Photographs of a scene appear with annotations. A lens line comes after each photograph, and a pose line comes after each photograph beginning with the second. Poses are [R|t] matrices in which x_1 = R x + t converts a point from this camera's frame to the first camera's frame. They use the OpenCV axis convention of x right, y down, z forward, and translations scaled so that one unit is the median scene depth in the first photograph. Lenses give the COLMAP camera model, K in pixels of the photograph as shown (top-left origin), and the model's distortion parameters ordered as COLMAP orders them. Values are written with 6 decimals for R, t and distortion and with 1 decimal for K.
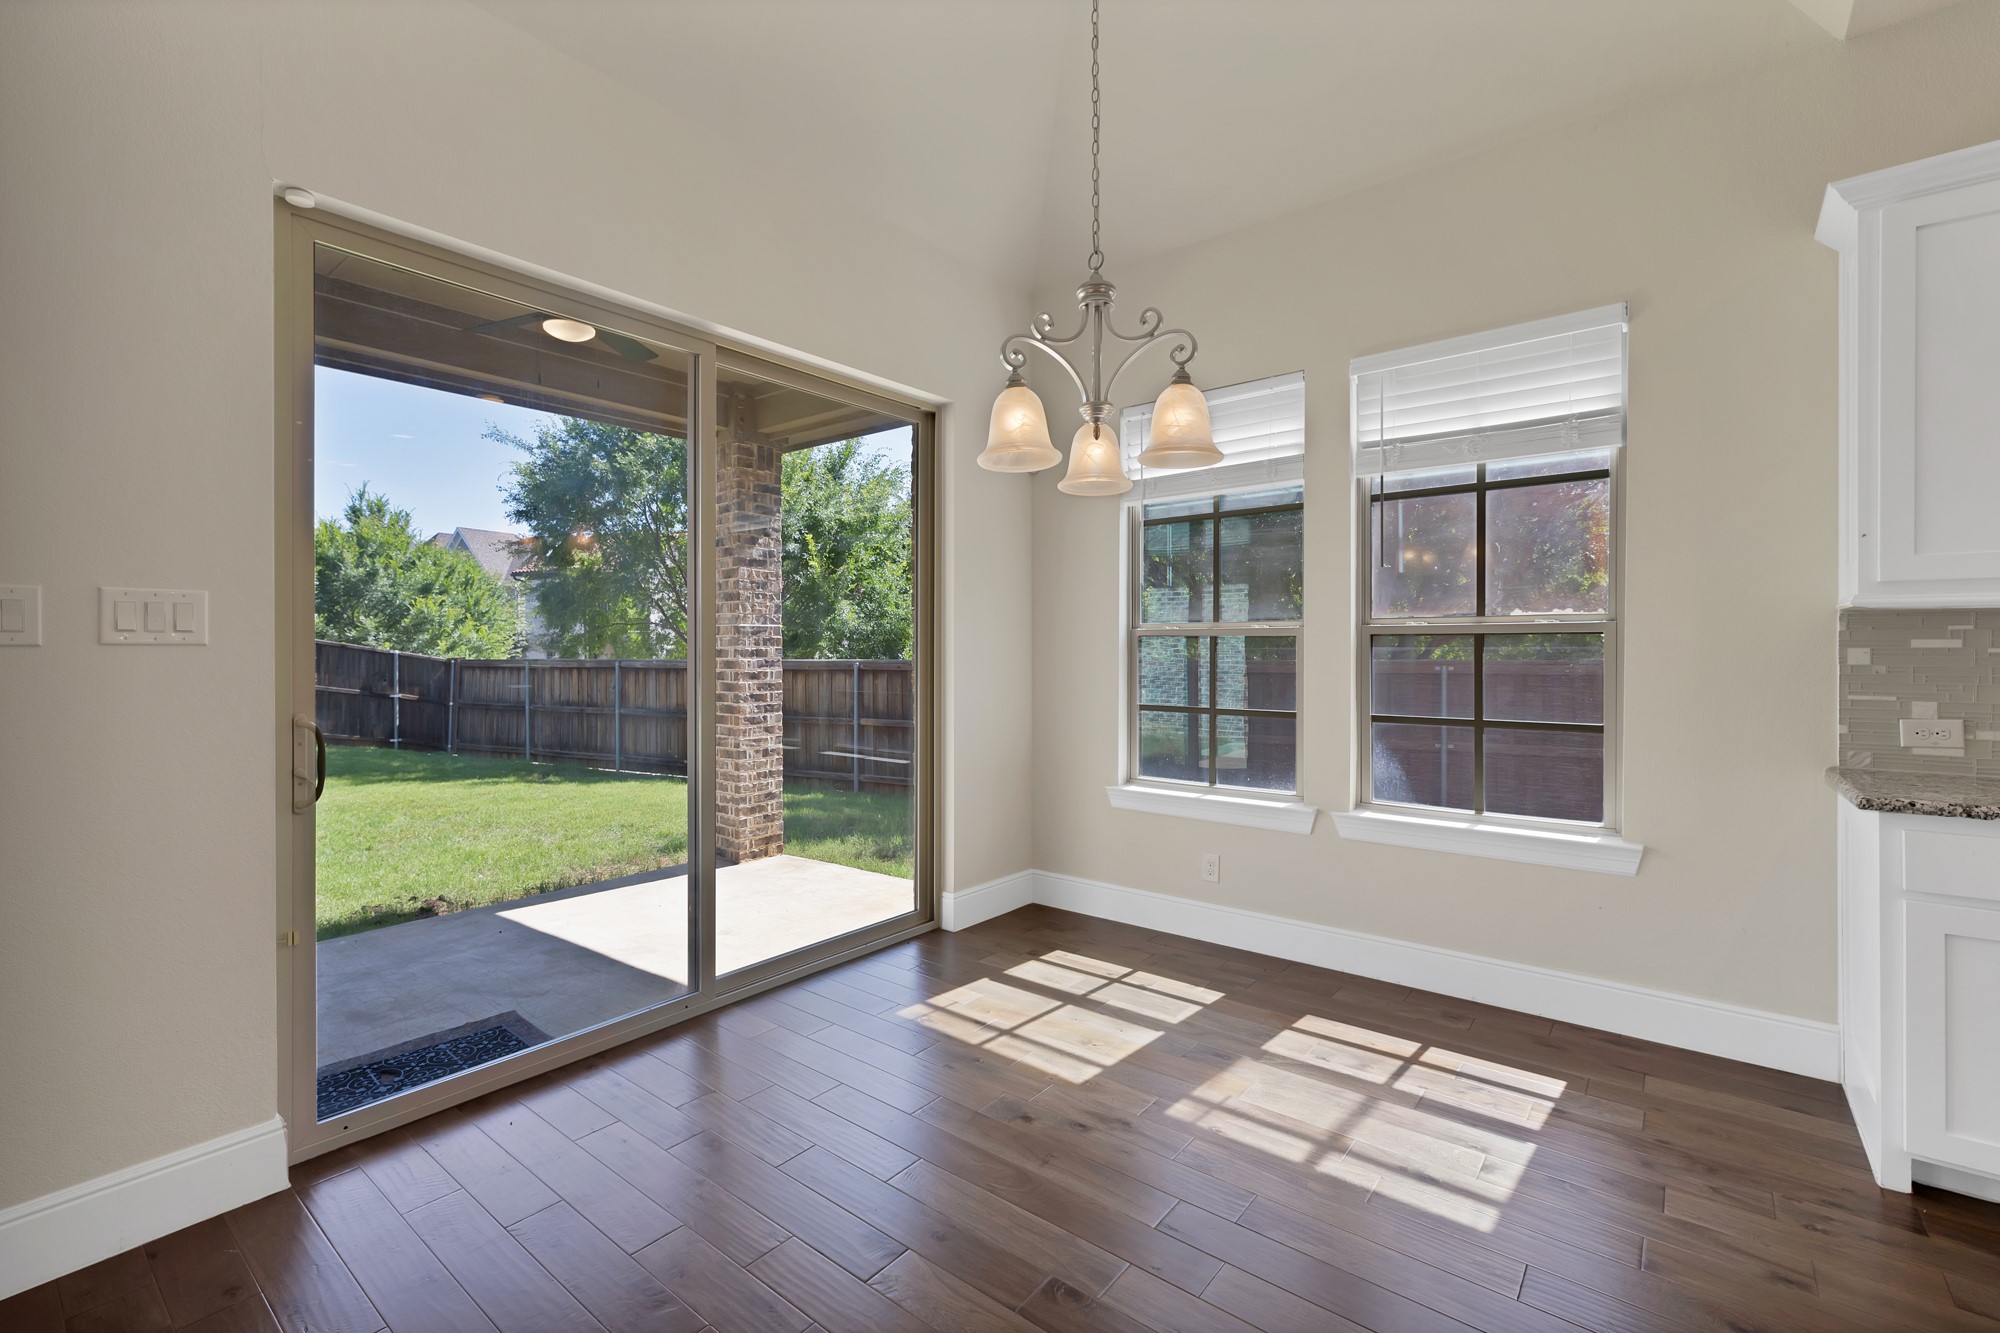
lens RADIAL K [[869.3, 0, 1027.5], [0, 869.3, 648.0], [0, 0, 1]] dist [0.000420, 0.000136]
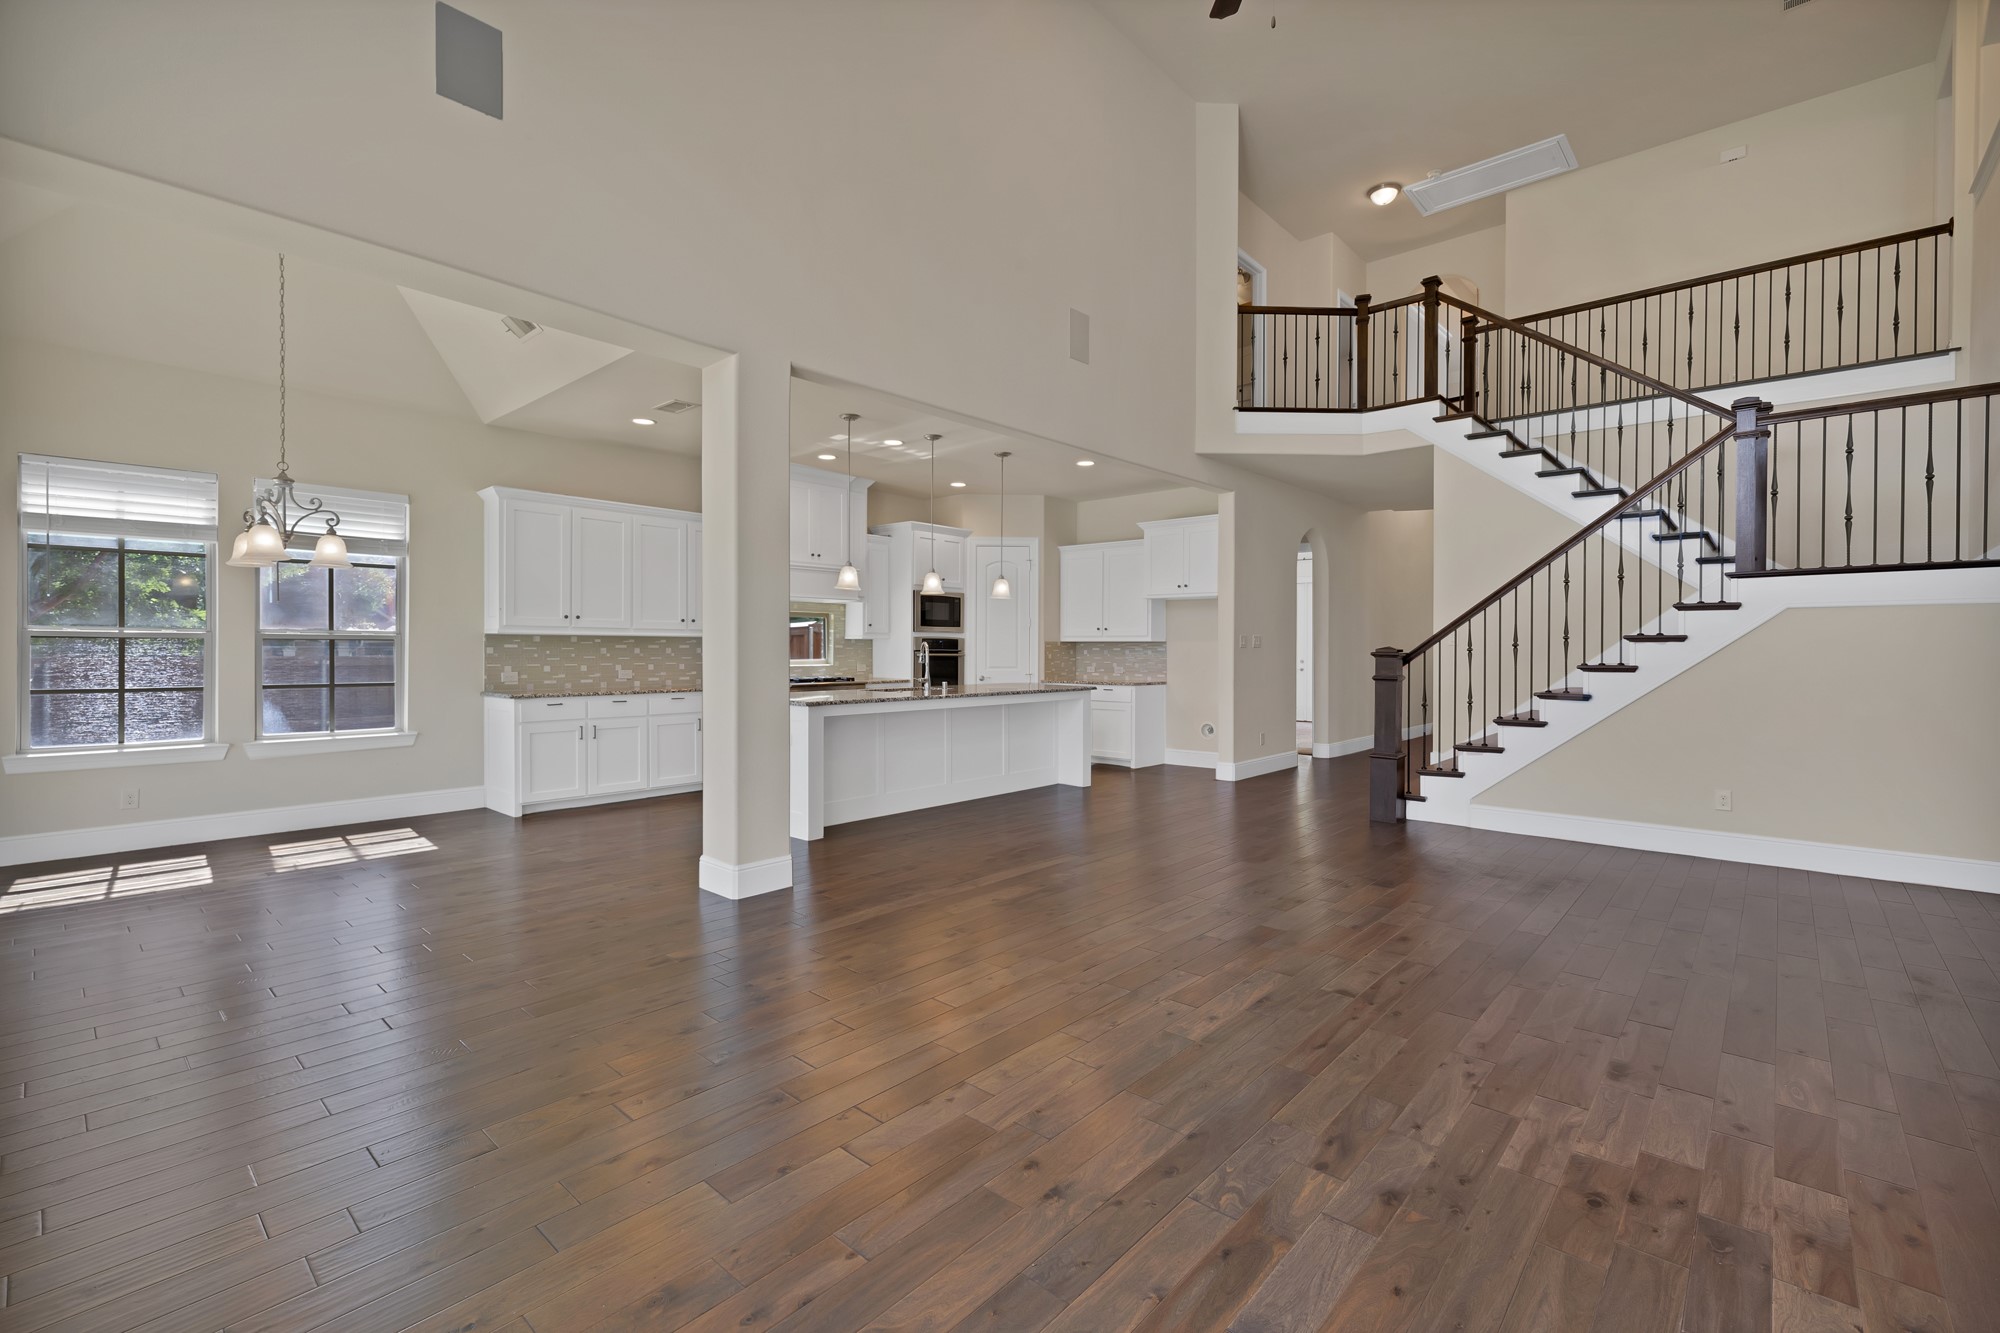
lens RADIAL K [[852.0, 0, 961.5], [0, 852.0, 658.7], [0, 0, 1]] dist [0.001983, 0.000207]
pose [[0.104371, -0.006423, 0.994518, -1.226392], [-0.002620, 0.999974, 0.006733, 0.010142], [-0.994535, -0.003309, 0.104352, -0.600385]]
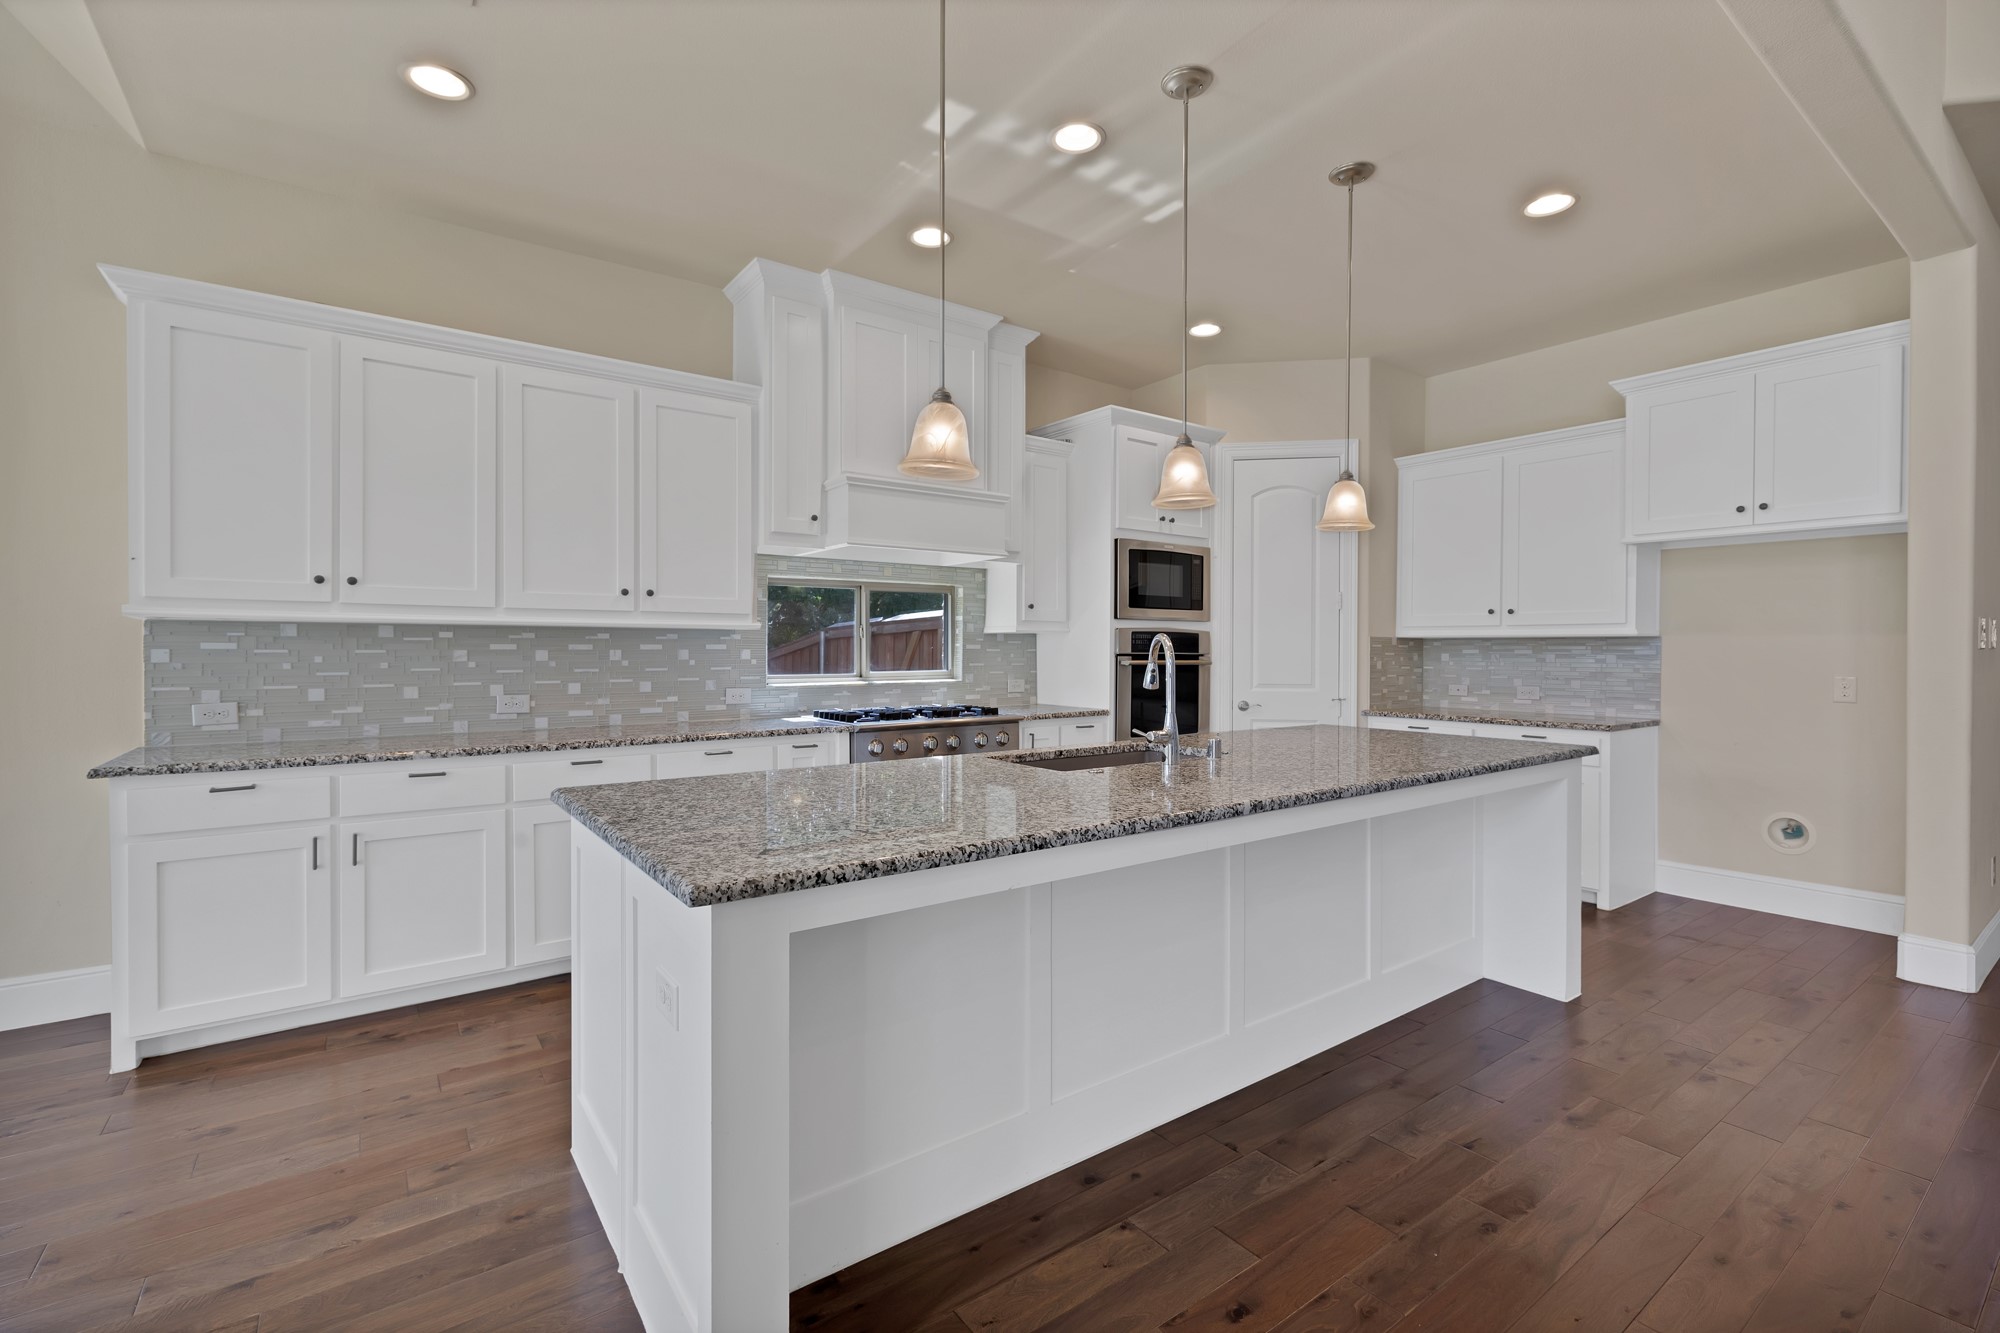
lens RADIAL K [[859.9, 0, 1000.0], [0, 859.9, 654.1], [0, 0, 1]] dist [0.001144, 0.000226]
pose [[0.281637, 0.000893, 0.959521, 0.090593], [-0.003753, 0.999993, 0.000171, 0.002149], [-0.959514, -0.003650, 0.281638, -0.375785]]
